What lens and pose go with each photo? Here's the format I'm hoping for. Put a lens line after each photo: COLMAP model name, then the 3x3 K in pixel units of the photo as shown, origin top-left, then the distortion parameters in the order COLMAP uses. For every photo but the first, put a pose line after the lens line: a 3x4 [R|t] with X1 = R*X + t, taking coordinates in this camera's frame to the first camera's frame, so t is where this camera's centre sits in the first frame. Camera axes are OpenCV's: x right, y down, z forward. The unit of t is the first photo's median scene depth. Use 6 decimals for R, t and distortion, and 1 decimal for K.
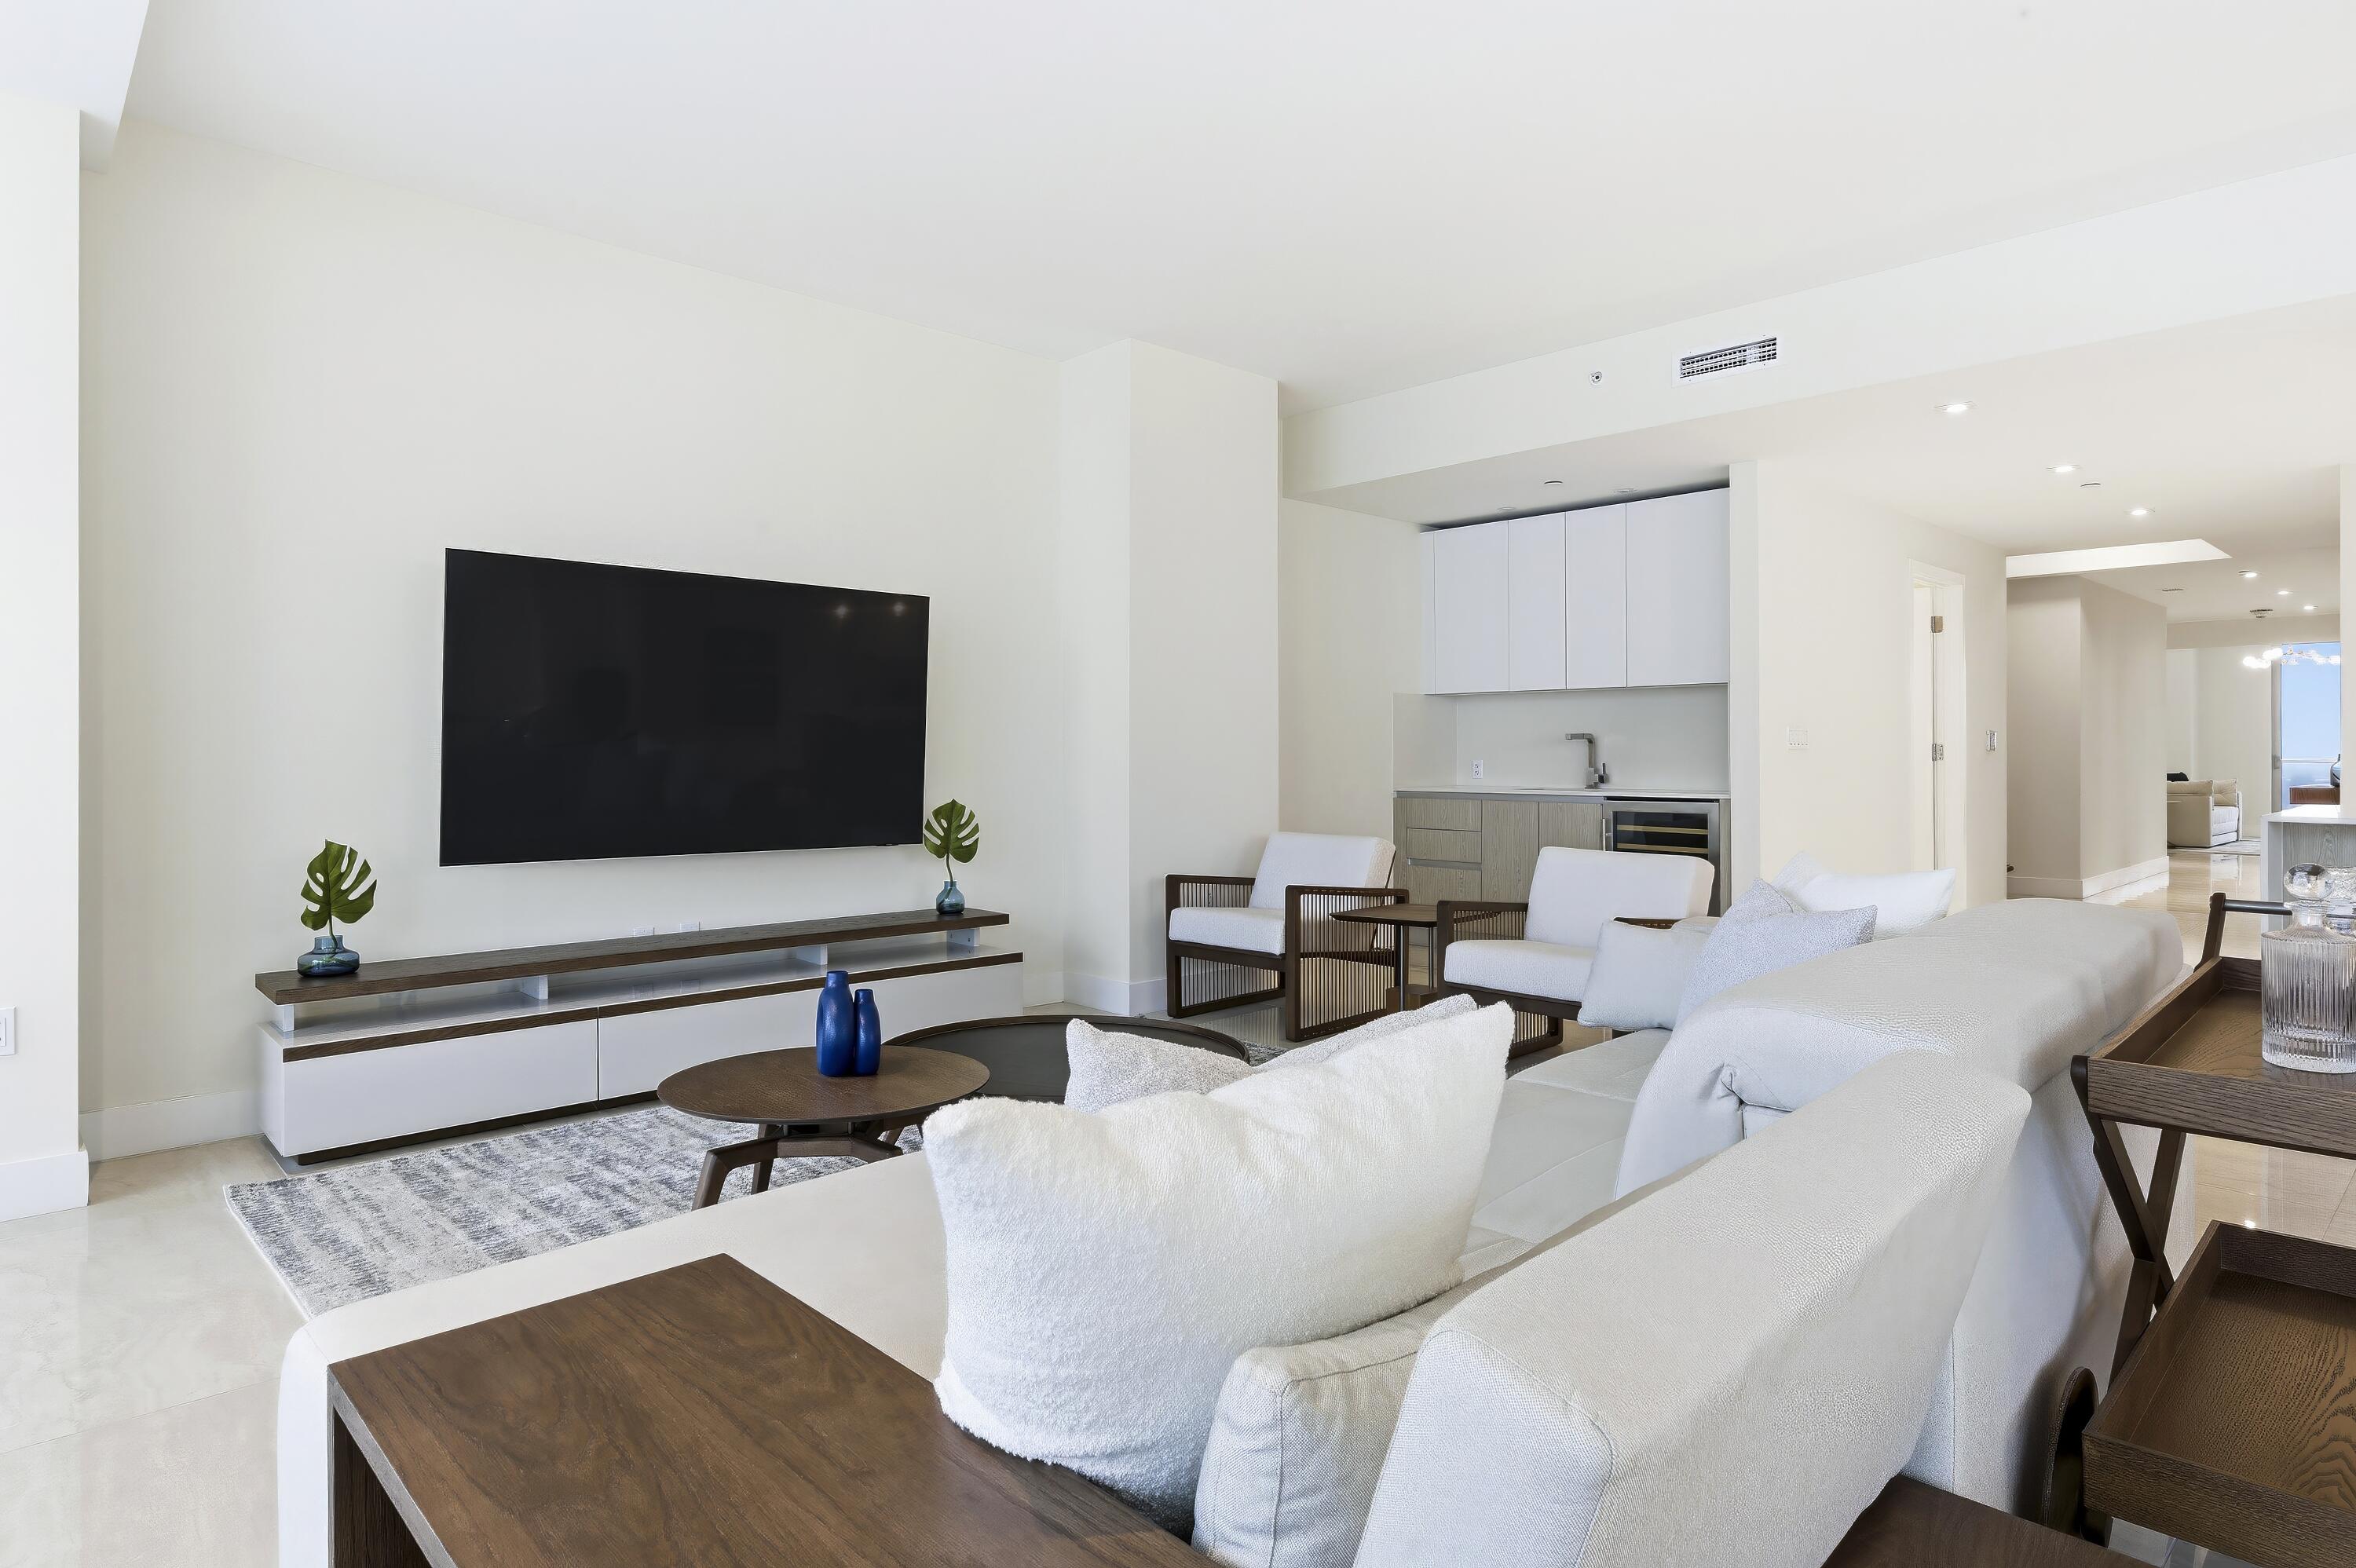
lens RADIAL K [[1291.2, 0, 1183.3], [0, 1291.2, 764.1], [0, 0, 1]] dist [-0.032621, 0.020847]
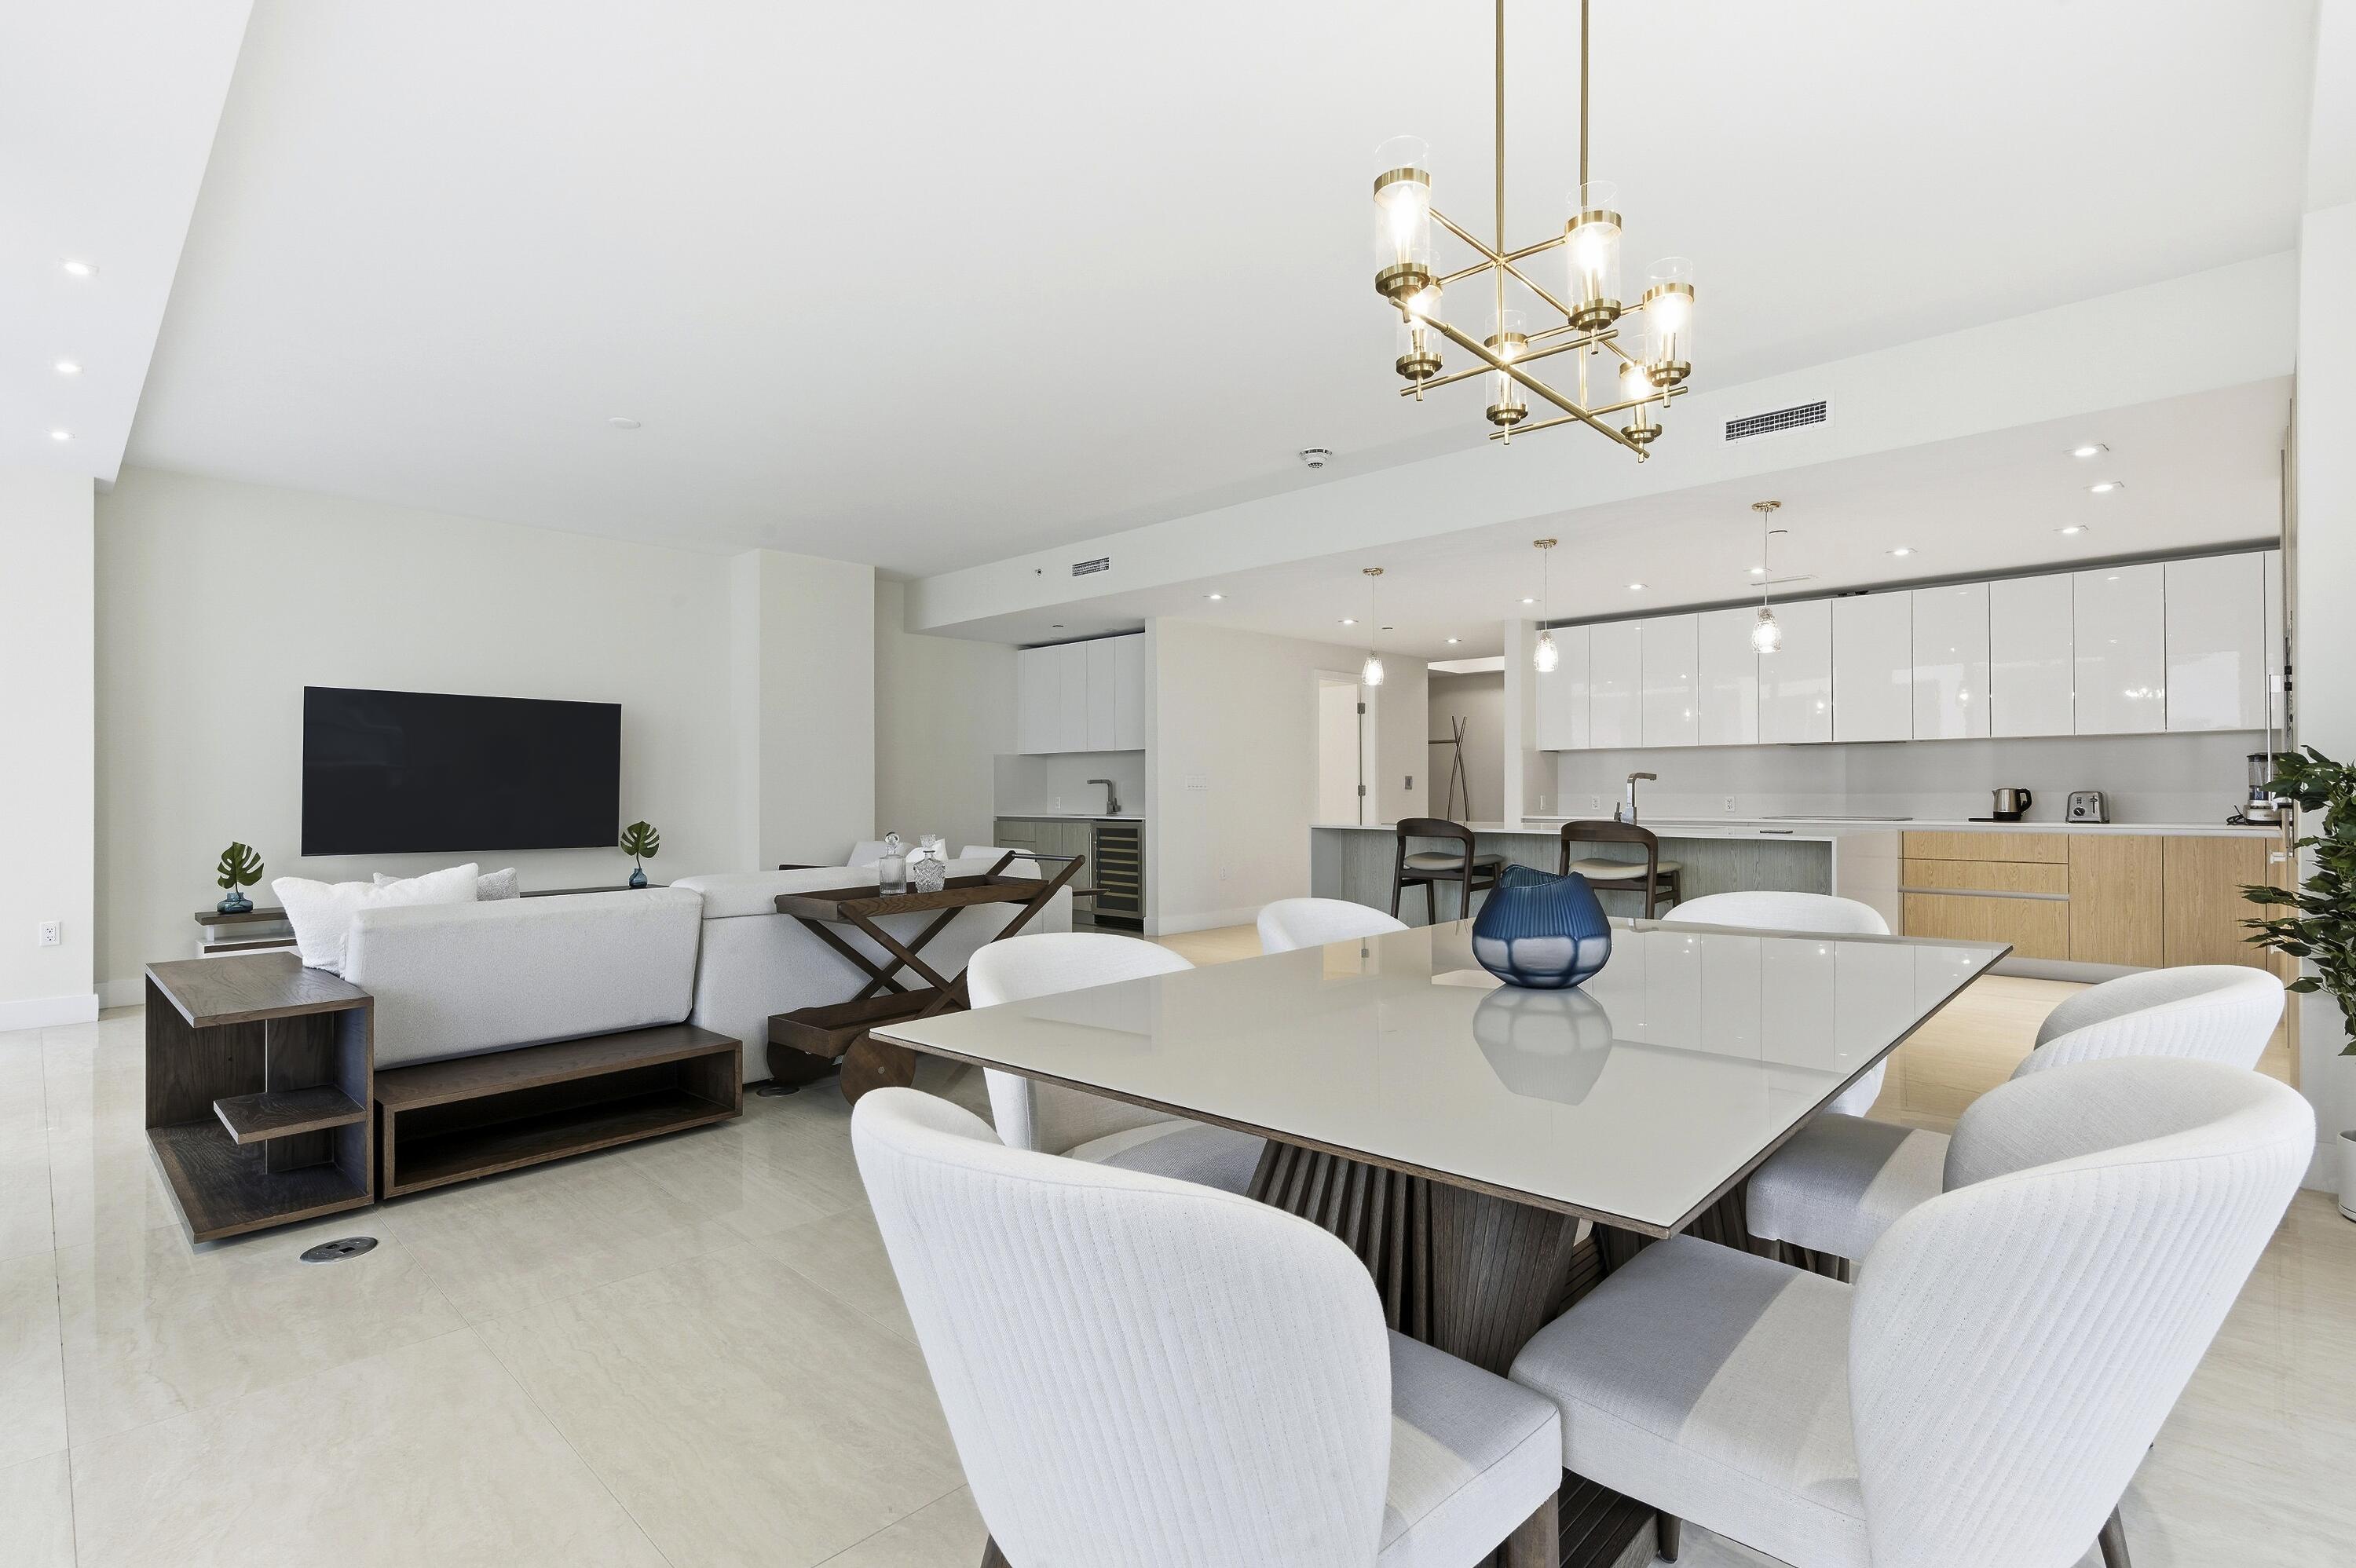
lens RADIAL K [[1102.3, 0, 1177.1], [0, 1102.3, 795.1], [0, 0, 1]] dist [0.000783, 0.000022]
pose [[0.998807, -0.003752, 0.048690, 0.480234], [0.003935, 0.999986, -0.003664, 0.001211], [-0.048676, 0.003851, 0.998807, -0.521998]]
